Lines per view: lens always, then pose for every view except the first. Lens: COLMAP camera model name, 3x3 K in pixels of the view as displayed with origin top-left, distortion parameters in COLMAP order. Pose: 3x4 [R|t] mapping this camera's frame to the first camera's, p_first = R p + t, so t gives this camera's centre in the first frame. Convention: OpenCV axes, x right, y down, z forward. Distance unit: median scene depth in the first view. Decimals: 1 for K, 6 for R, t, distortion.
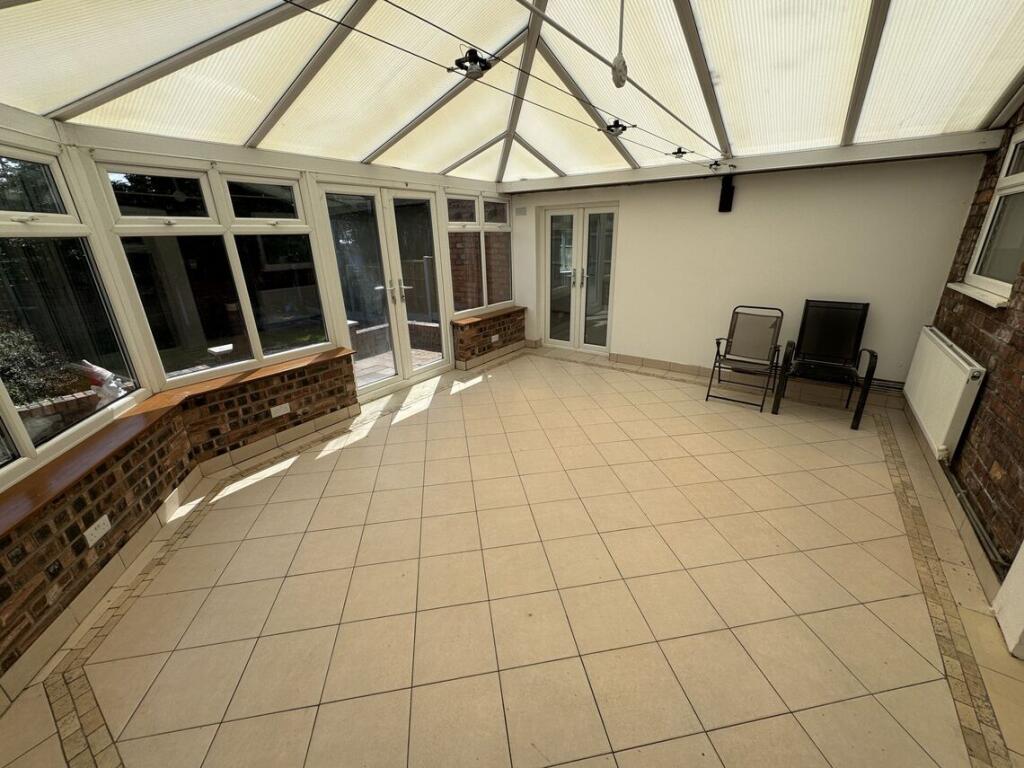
lens RADIAL K [[406.8, 0, 511.6], [0, 406.8, 382.7], [0, 0, 1]] dist [-0.000681, -0.000309]
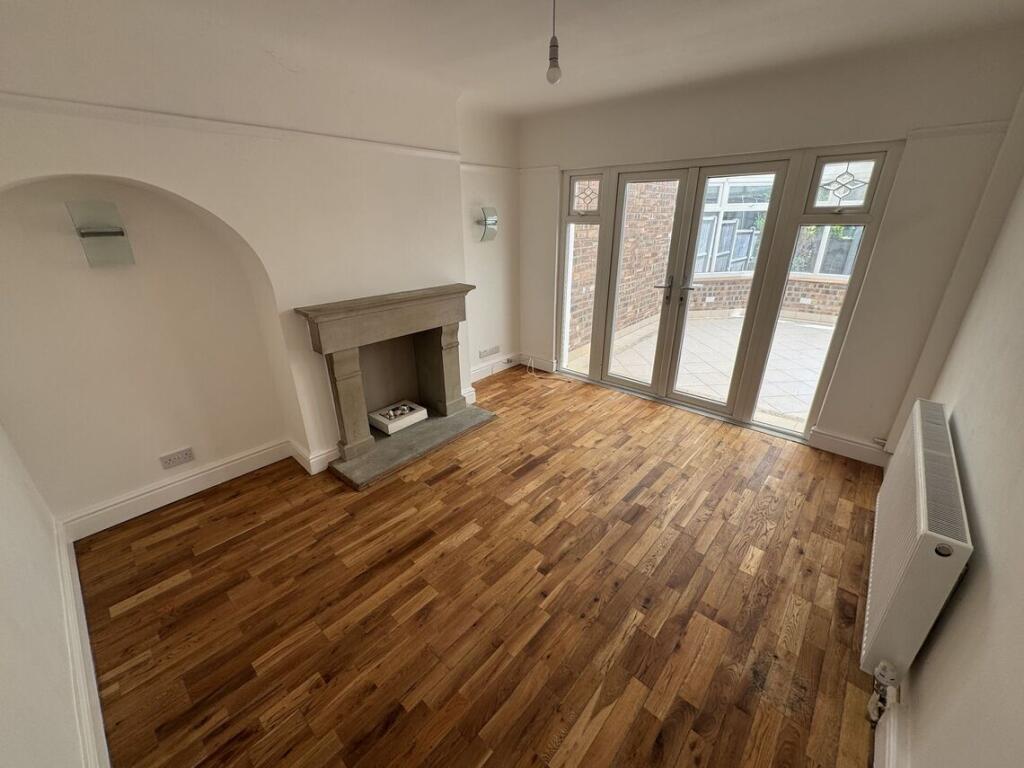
lens RADIAL K [[406.8, 0, 511.6], [0, 406.8, 382.7], [0, 0, 1]] dist [-0.000681, -0.000309]
pose [[-0.102201, 0.404093, -0.908991, 1.627124], [-0.323960, 0.850441, 0.414488, 0.053085], [0.940534, 0.336838, 0.043994, -0.310216]]
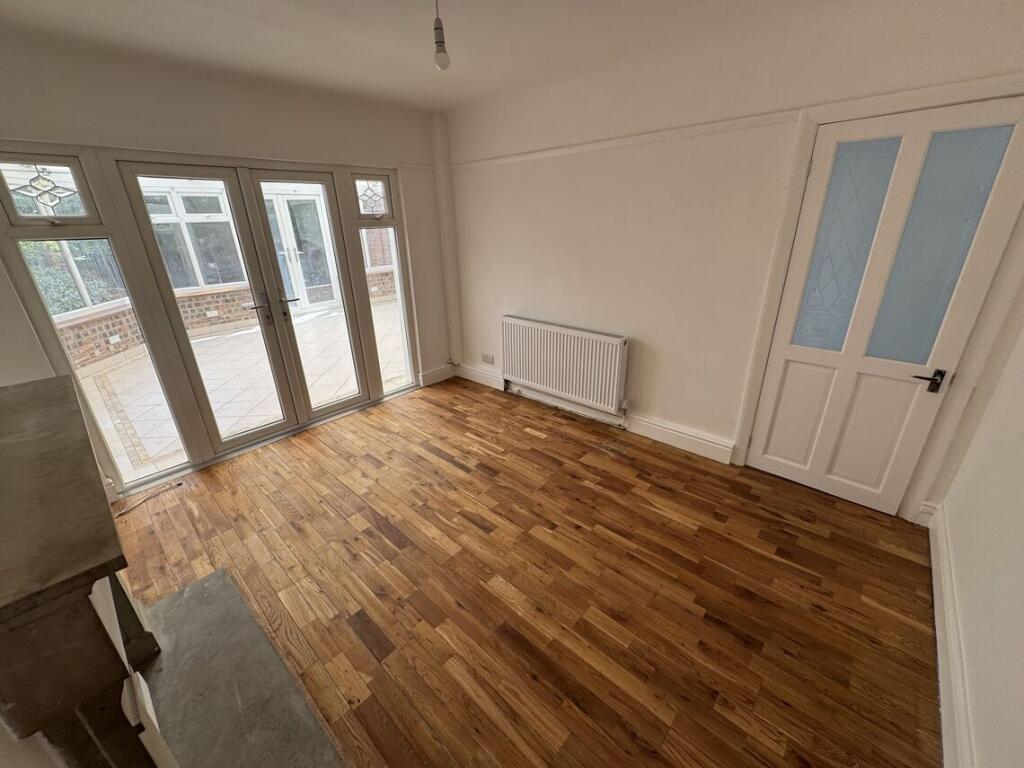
lens RADIAL K [[406.8, 0, 511.6], [0, 406.8, 382.7], [0, 0, 1]] dist [-0.000681, -0.000309]
pose [[0.993472, 0.043444, -0.105477, 1.149076], [-0.038864, 0.998226, 0.045095, 0.271627], [0.107249, -0.040702, 0.993399, -0.848853]]
